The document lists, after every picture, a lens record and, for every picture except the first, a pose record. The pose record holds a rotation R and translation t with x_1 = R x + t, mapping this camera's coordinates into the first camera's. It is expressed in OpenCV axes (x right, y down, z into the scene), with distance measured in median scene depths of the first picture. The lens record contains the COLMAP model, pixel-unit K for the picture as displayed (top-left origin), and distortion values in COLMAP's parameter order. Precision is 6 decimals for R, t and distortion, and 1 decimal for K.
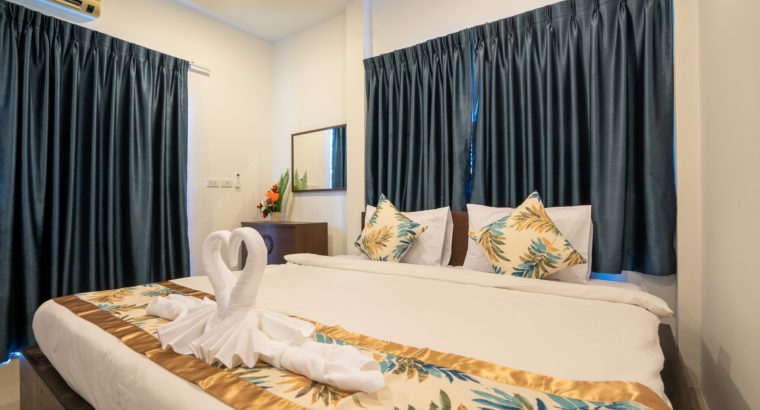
lens RADIAL K [[615.3, 0, 380.6], [0, 615.3, 202.5], [0, 0, 1]] dist [0.098066, -0.001393]
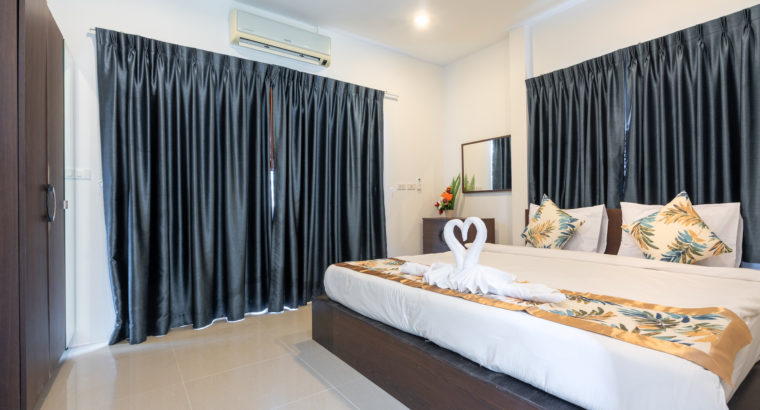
lens RADIAL K [[615.3, 0, 380.1], [0, 615.3, 199.7], [0, 0, 1]] dist [0.098066, -0.001393]
pose [[0.972047, -0.008376, -0.234638, -0.024012], [0.007937, 0.999965, -0.002814, -0.002139], [0.234654, 0.000873, 0.972079, -0.241532]]
